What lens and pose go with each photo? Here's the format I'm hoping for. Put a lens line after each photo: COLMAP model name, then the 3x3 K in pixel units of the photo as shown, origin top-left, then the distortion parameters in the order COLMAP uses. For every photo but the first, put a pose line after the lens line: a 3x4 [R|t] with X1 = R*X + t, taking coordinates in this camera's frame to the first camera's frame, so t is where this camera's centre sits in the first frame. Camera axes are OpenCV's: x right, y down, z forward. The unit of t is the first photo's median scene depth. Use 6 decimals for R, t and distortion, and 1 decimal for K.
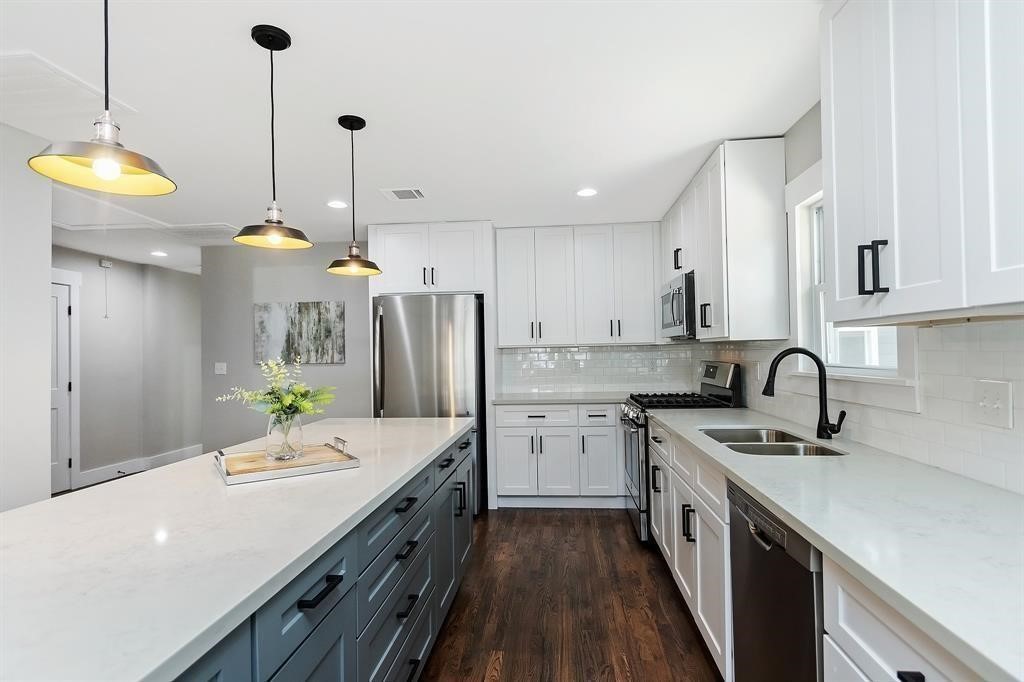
lens RADIAL K [[526.0, 0, 512.0], [0, 526.0, 345.2], [0, 0, 1]] dist [0.012476, -0.002700]
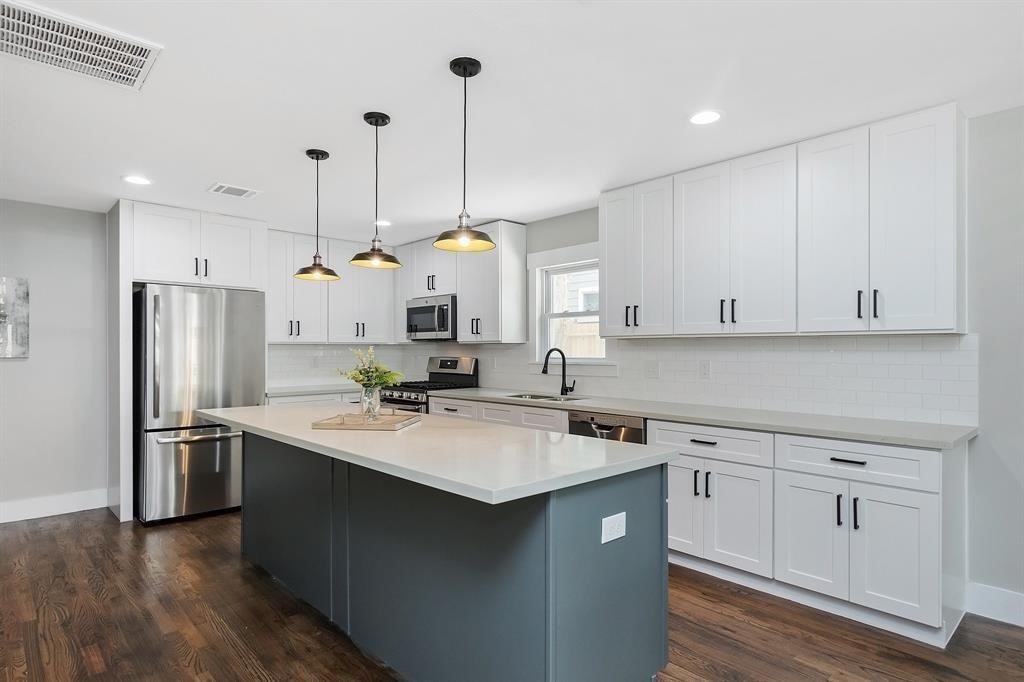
lens RADIAL K [[552.3, 0, 512.1], [0, 552.3, 345.6], [0, 0, 1]] dist [0.003233, 0.000816]
pose [[0.660426, 0.022784, 0.750546, -0.560148], [-0.021120, 0.999708, -0.011764, 0.012228], [-0.750594, -0.008082, 0.660714, -0.100139]]
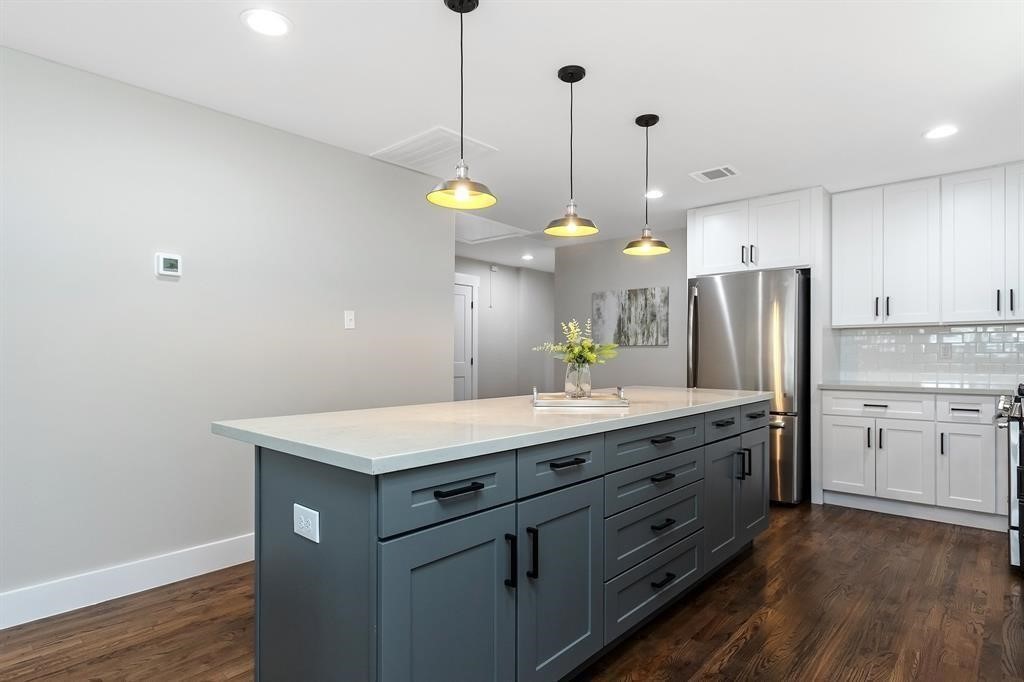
lens RADIAL K [[552.3, 0, 513.0], [0, 552.3, 351.8], [0, 0, 1]] dist [0.003233, 0.000816]
pose [[0.802113, 0.016039, -0.596957, 0.110960], [-0.006522, 0.999815, 0.018099, 0.034997], [0.597137, -0.010625, 0.802069, -0.081482]]
